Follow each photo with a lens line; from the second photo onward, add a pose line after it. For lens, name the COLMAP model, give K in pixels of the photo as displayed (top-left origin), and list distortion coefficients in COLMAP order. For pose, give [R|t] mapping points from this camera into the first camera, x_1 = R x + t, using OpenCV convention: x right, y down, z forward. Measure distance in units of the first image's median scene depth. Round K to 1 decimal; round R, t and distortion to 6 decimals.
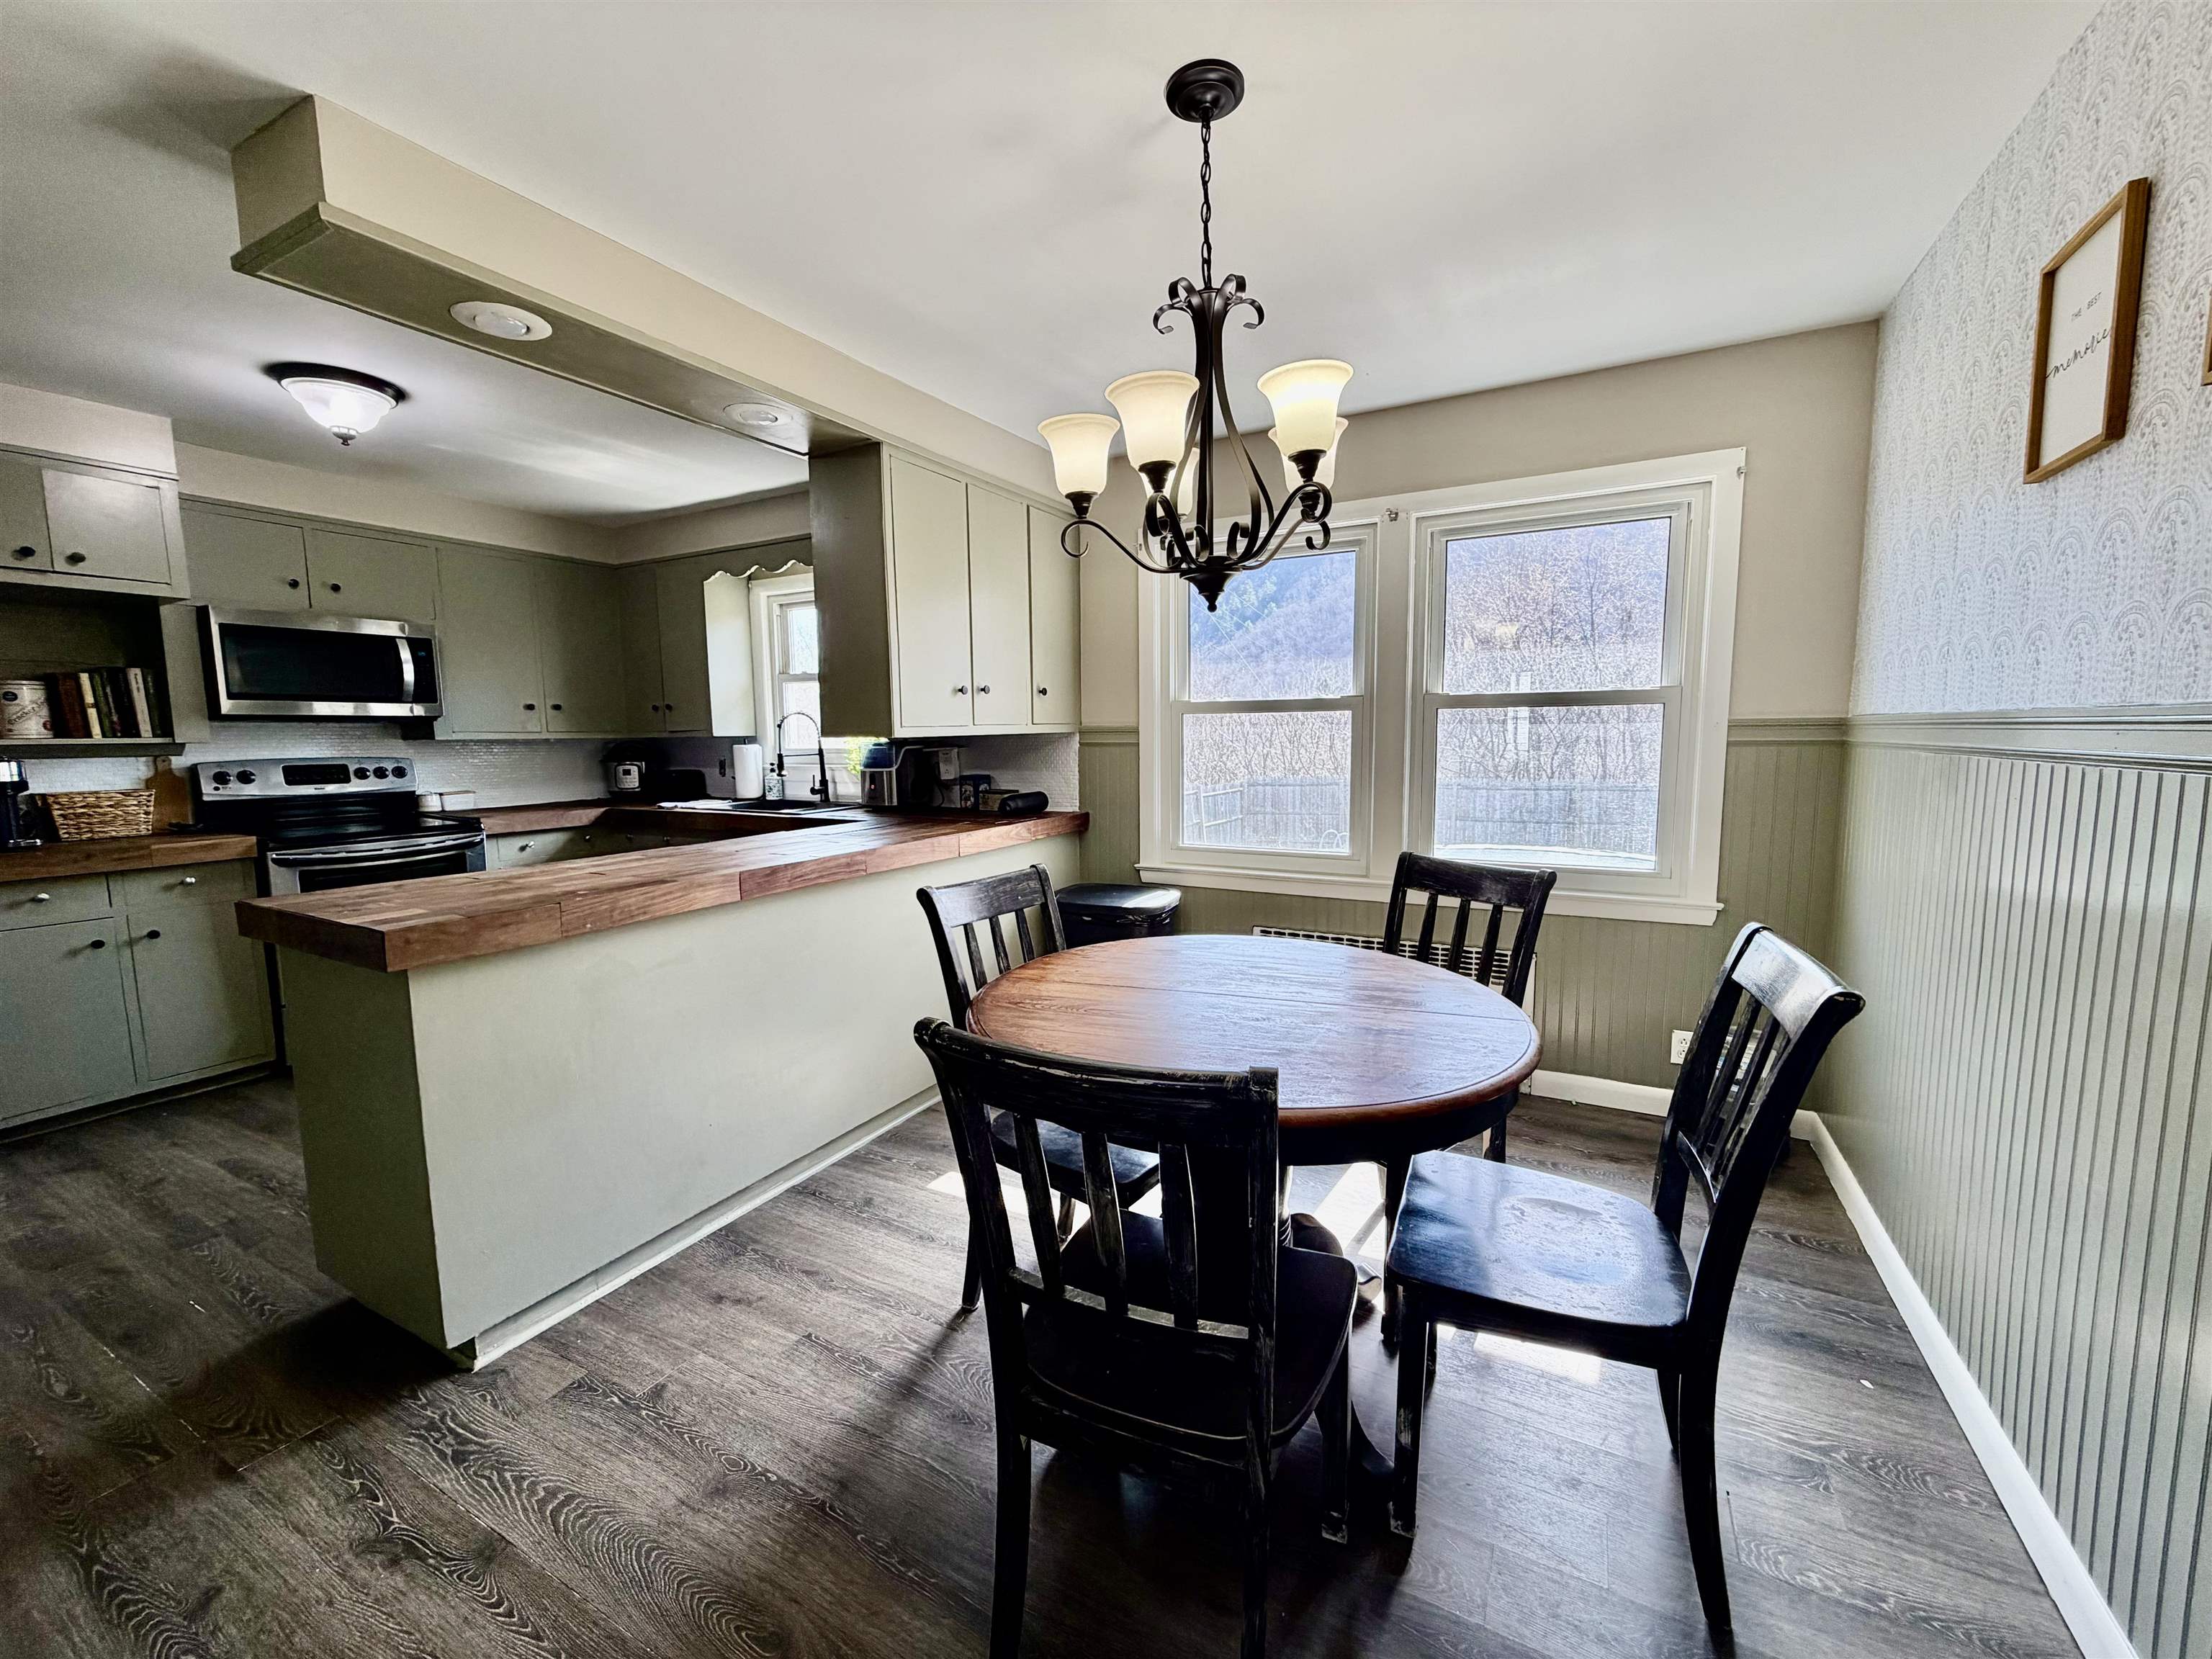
lens RADIAL K [[880.3, 0, 1102.5], [0, 880.3, 828.8], [0, 0, 1]] dist [0.000543, 0.000247]
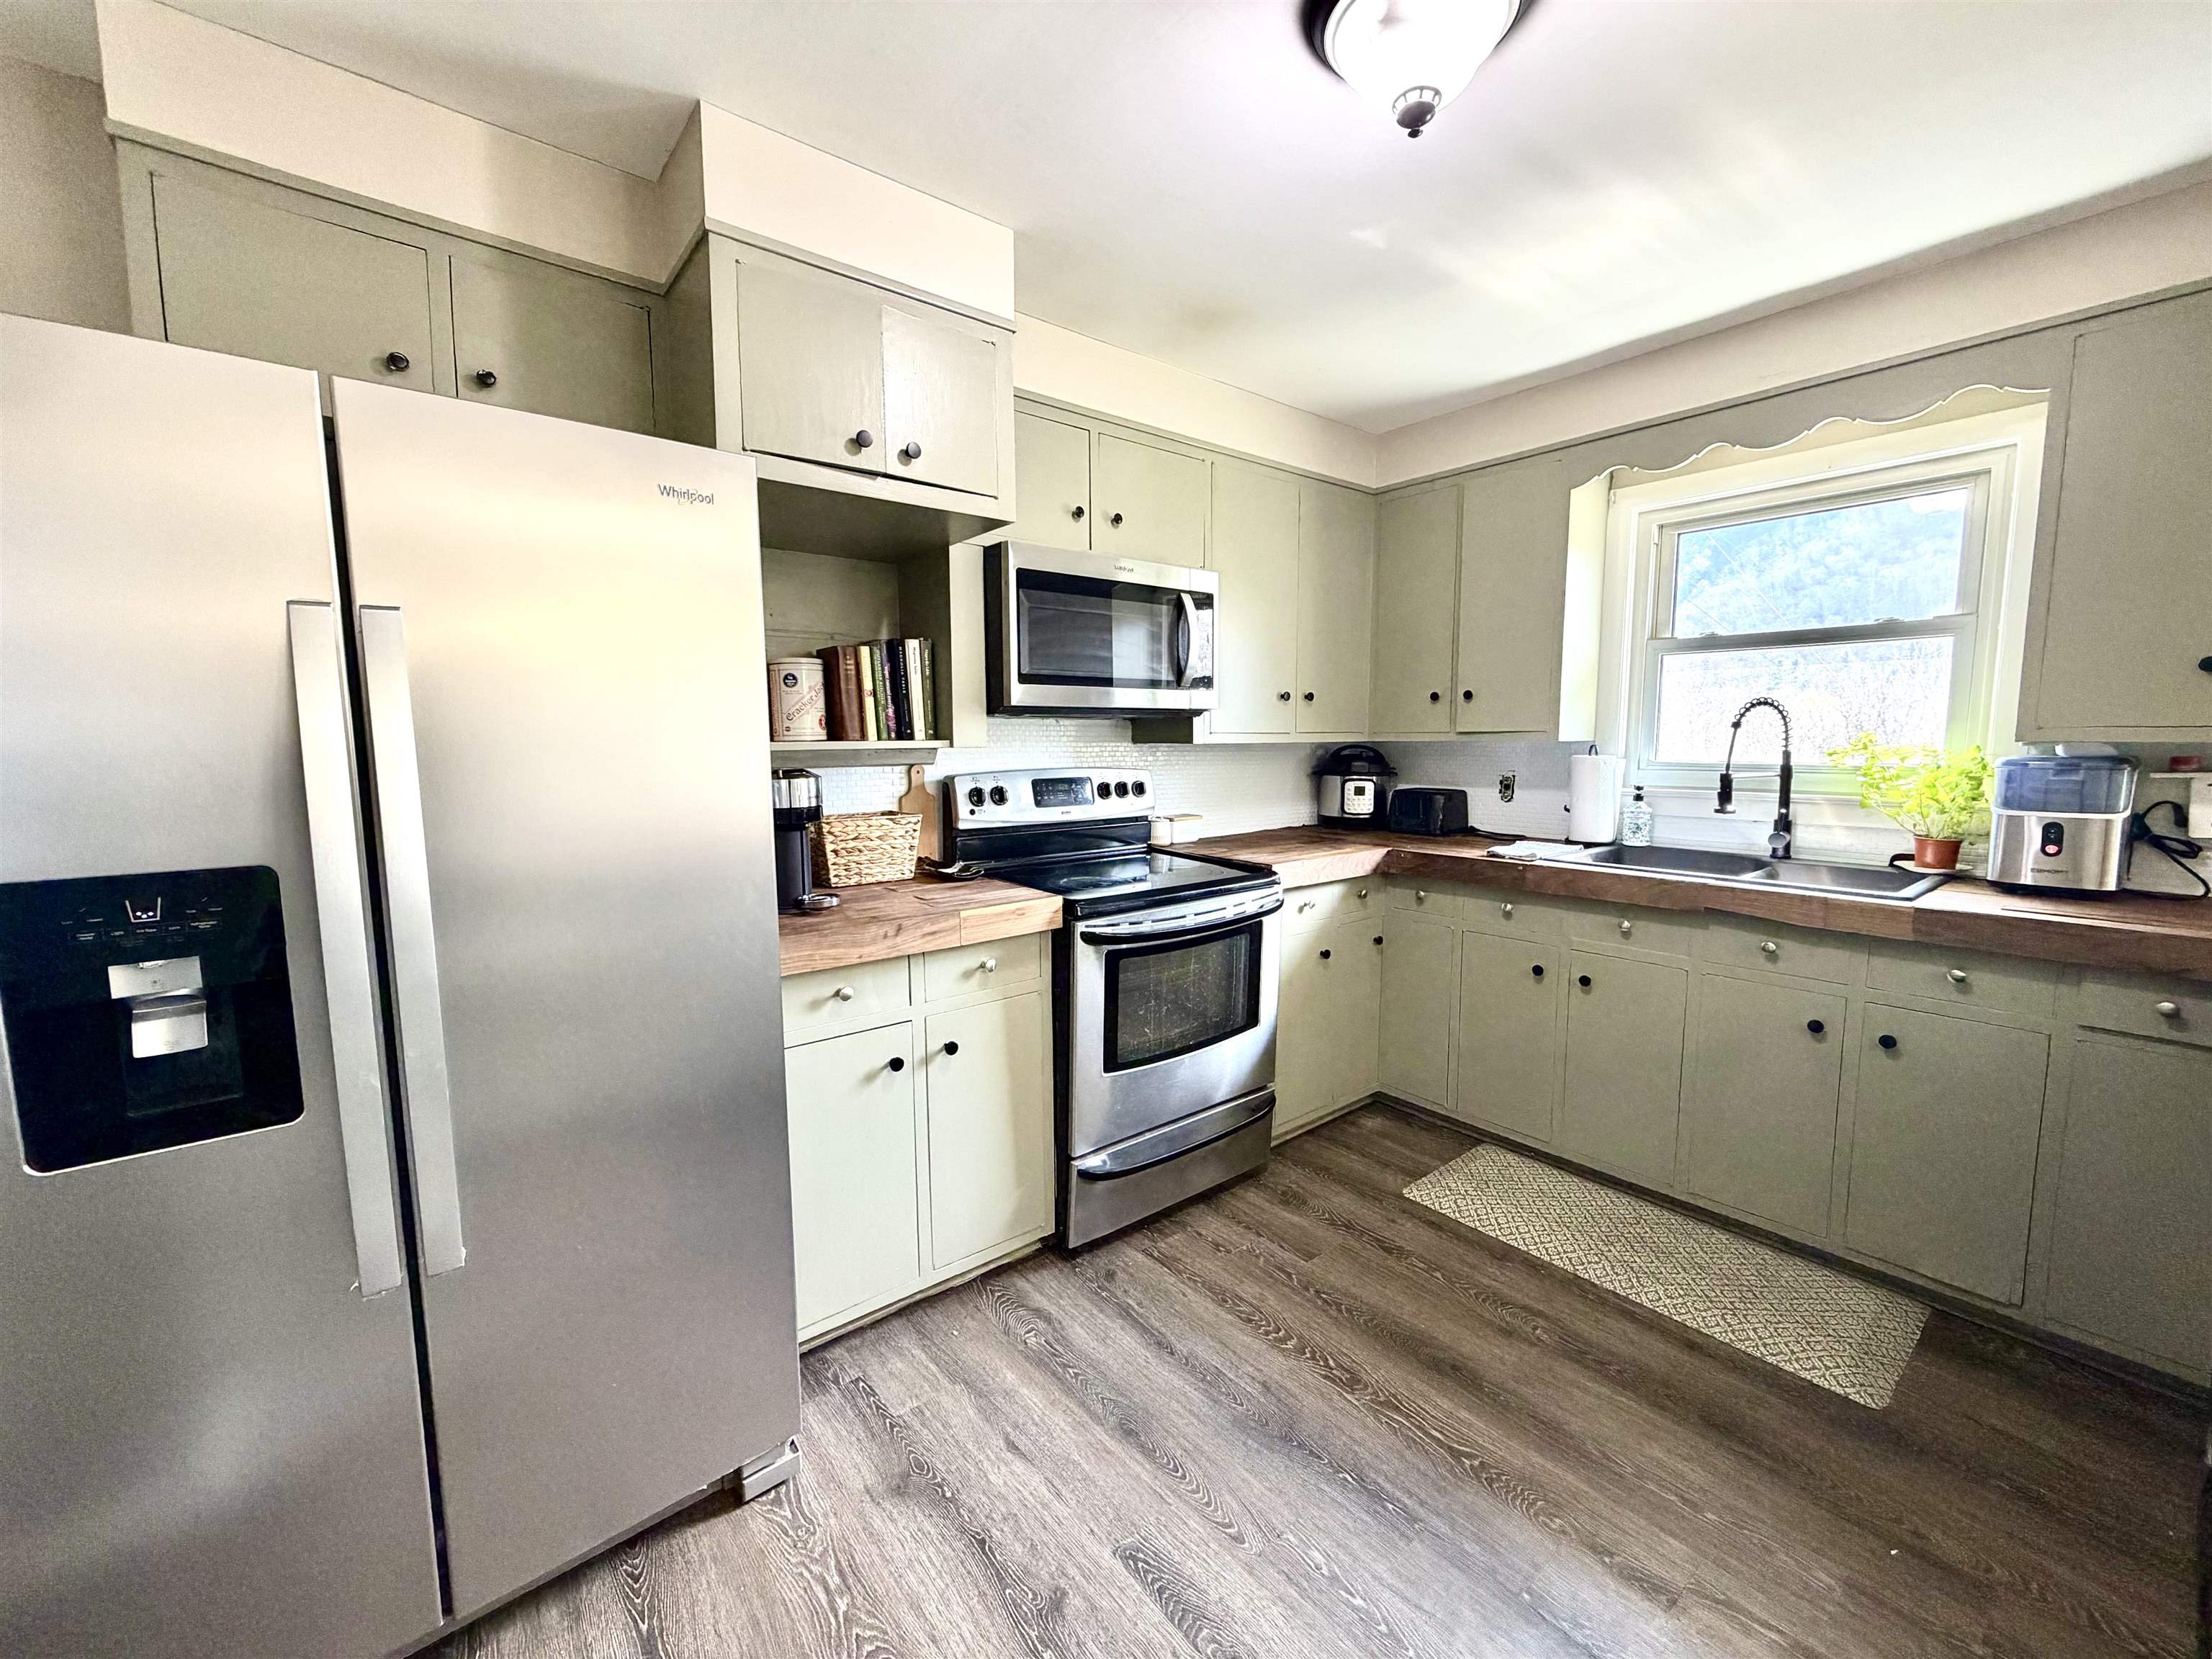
lens RADIAL K [[880.3, 0, 1102.5], [0, 880.3, 828.8], [0, 0, 1]] dist [0.000543, 0.000247]
pose [[0.922094, 0.048058, -0.383971, -0.852343], [-0.047649, 0.998808, 0.010584, -0.059429], [0.384022, 0.008537, 0.923284, 0.519458]]
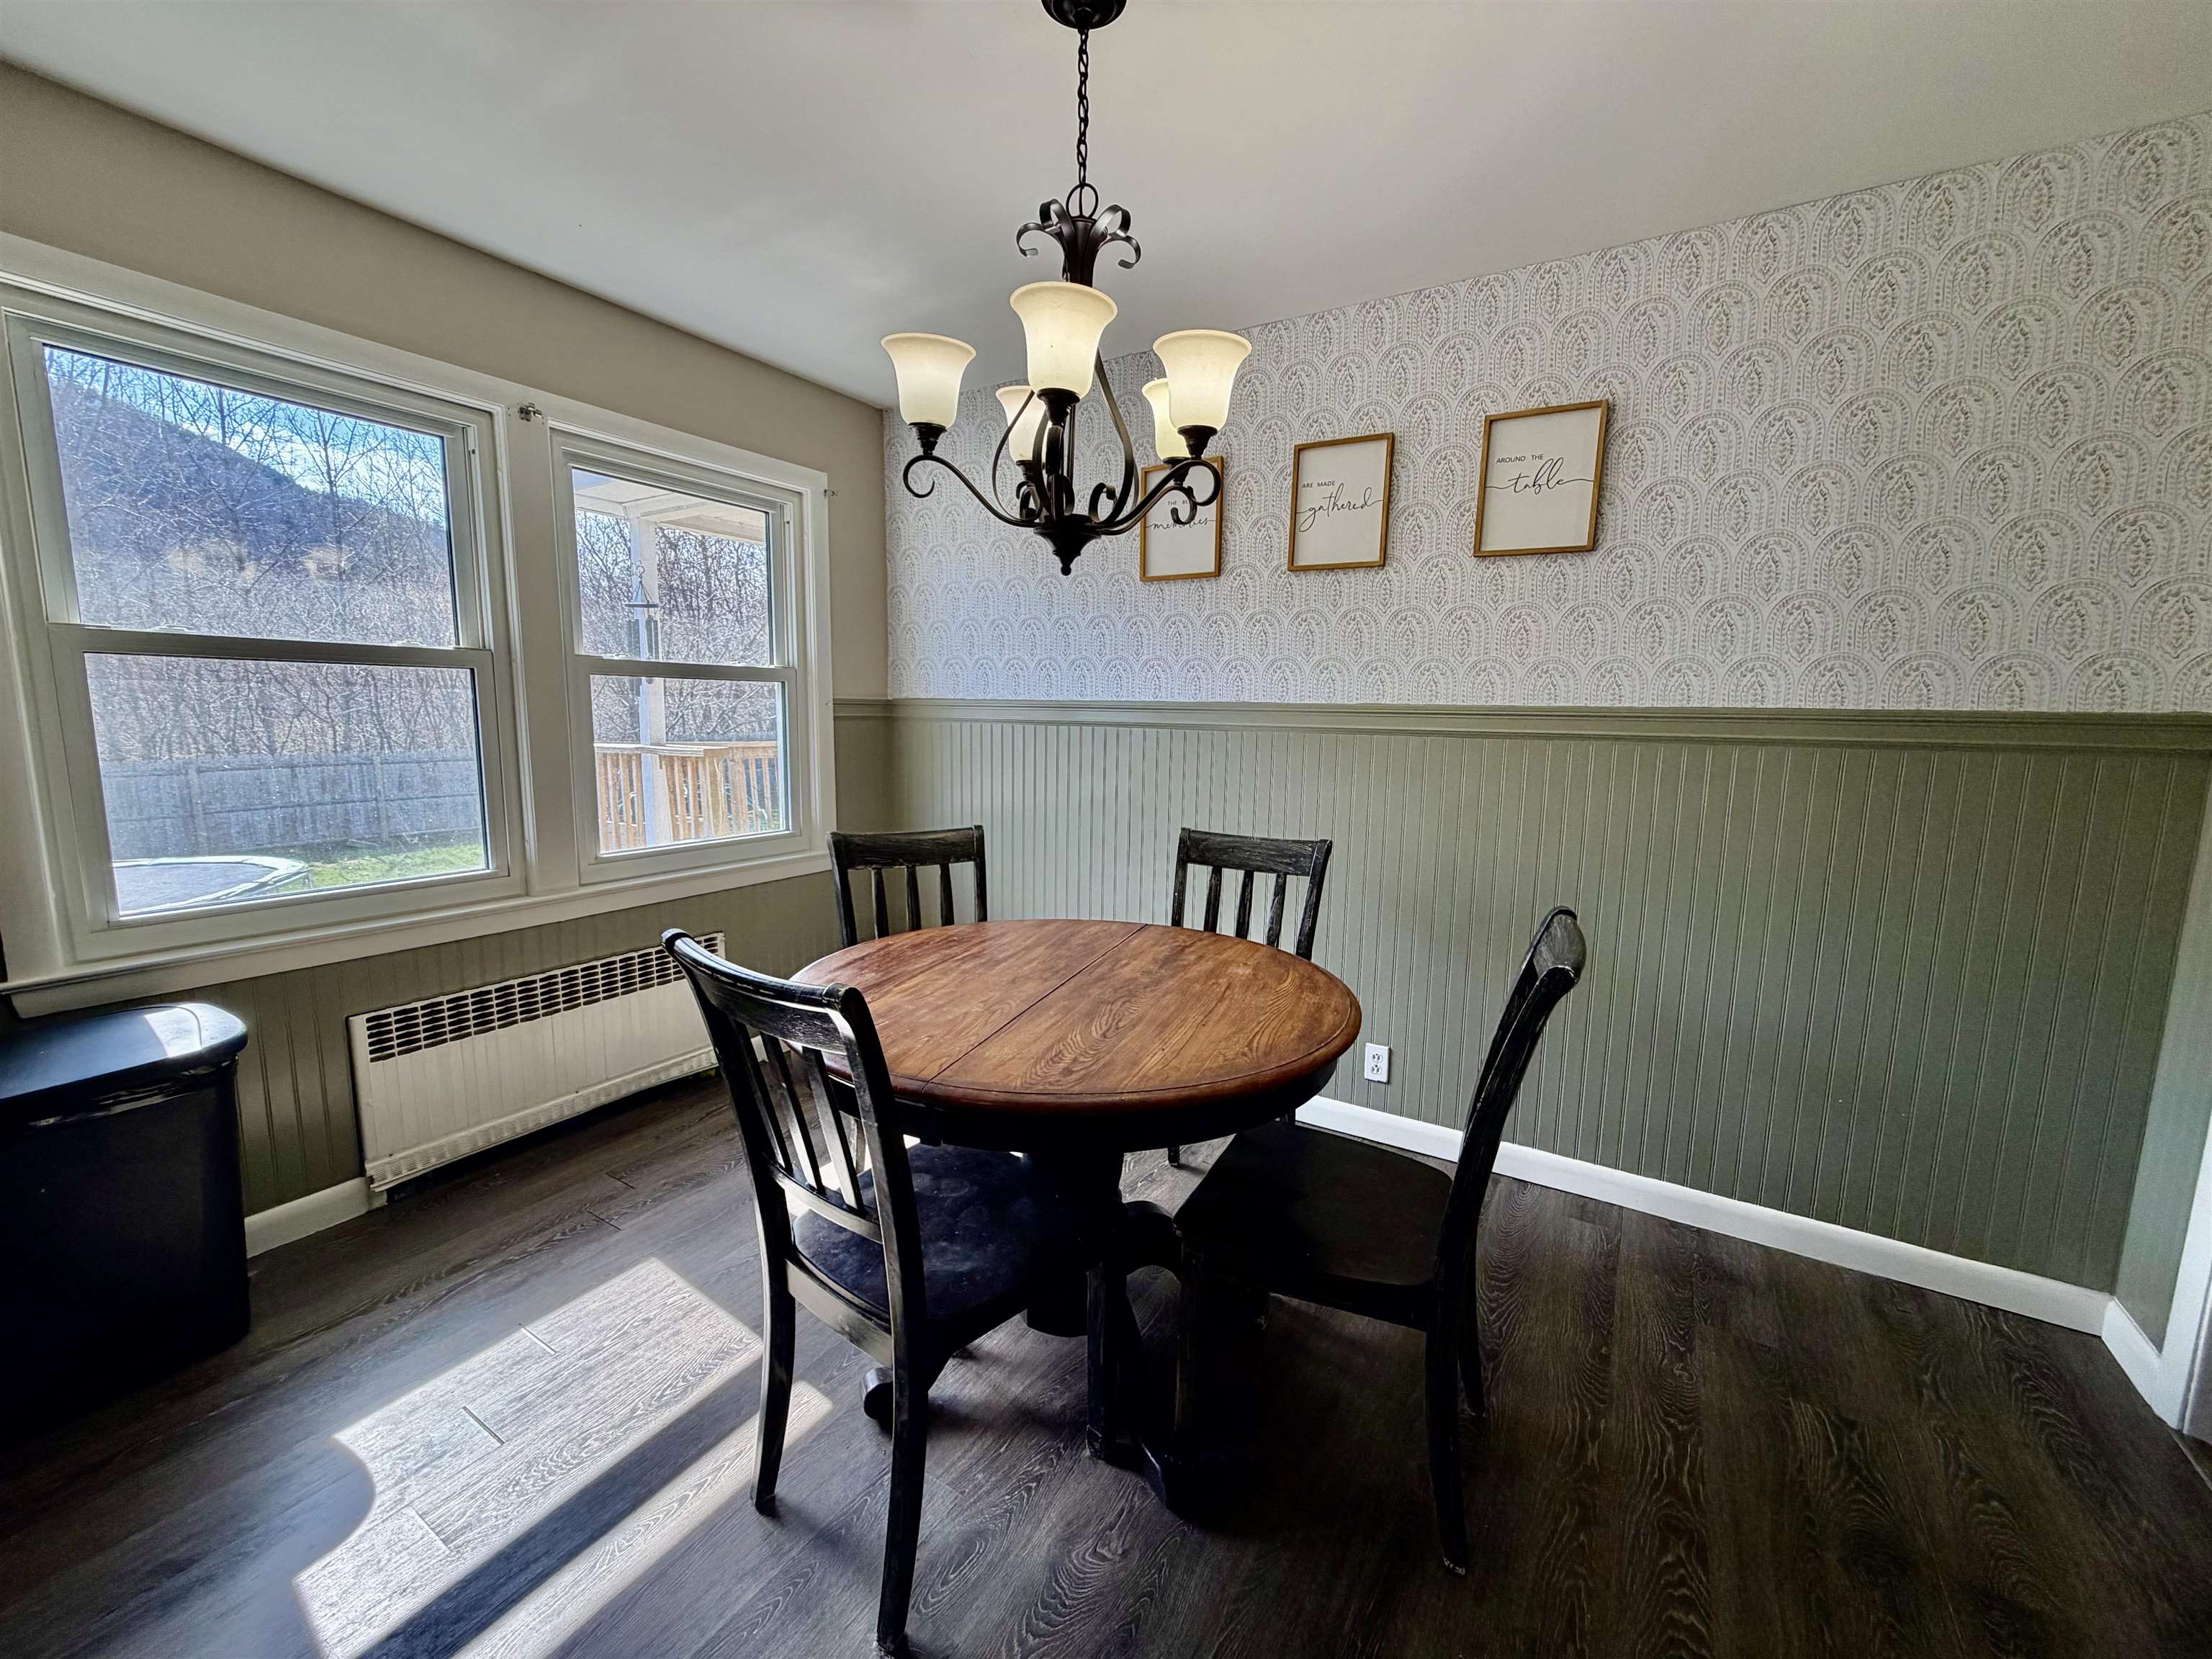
lens RADIAL K [[872.4, 0, 1106.0], [0, 872.4, 829.5], [0, 0, 1]] dist [-0.001820, -0.000473]
pose [[0.059231, -0.123050, 0.990631, -0.500201], [0.091310, 0.988881, 0.117373, -0.053462], [-0.994059, 0.083502, 0.069808, 0.571069]]
